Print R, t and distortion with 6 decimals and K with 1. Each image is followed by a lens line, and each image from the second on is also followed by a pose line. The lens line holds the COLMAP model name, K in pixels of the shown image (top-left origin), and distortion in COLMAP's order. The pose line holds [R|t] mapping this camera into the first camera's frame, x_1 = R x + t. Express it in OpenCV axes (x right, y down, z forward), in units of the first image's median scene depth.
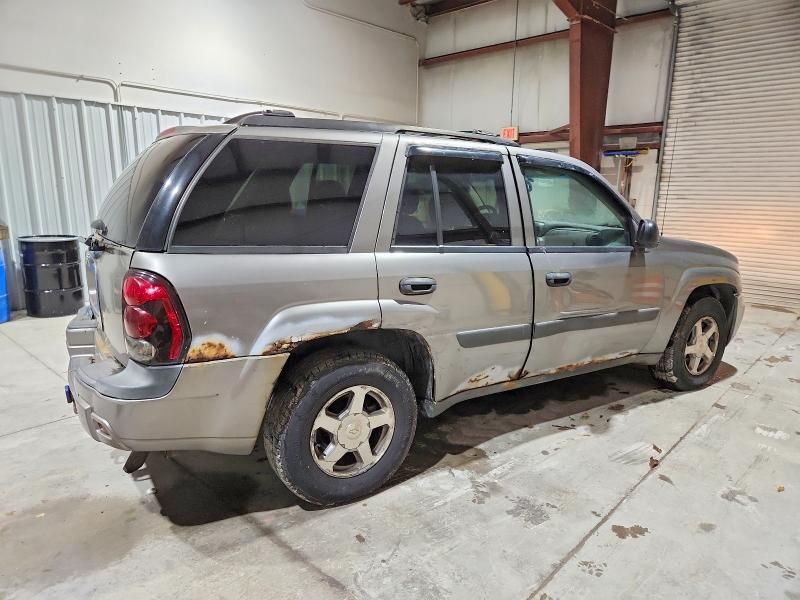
lens RADIAL K [[534.0, 0, 390.0], [0, 534.0, 298.8], [0, 0, 1]] dist [0.092862, -0.087021]
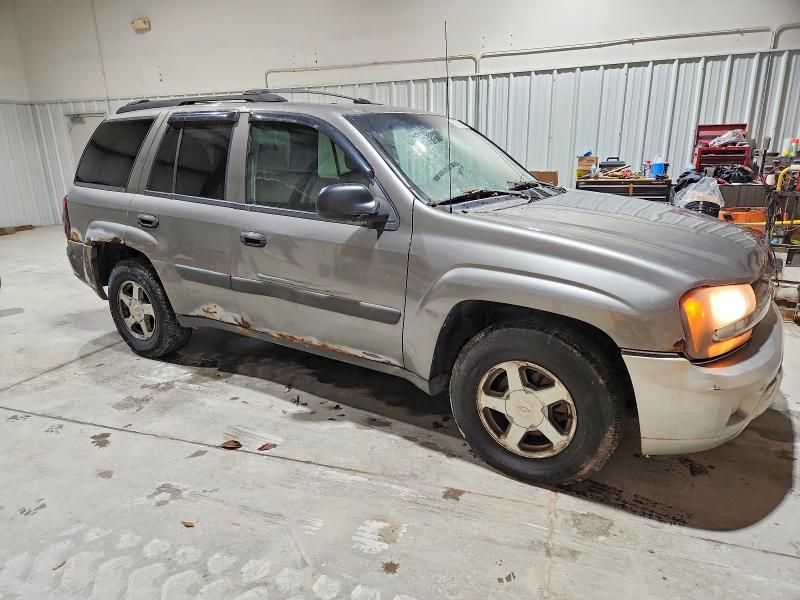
lens RADIAL K [[534.0, 0, 390.0], [0, 534.0, 298.8], [0, 0, 1]] dist [0.092862, -0.087021]
pose [[0.406800, 0.226905, -0.884889, 1.285111], [-0.155362, 0.971734, 0.177751, -0.141479], [0.900209, 0.065169, 0.430554, 0.790077]]
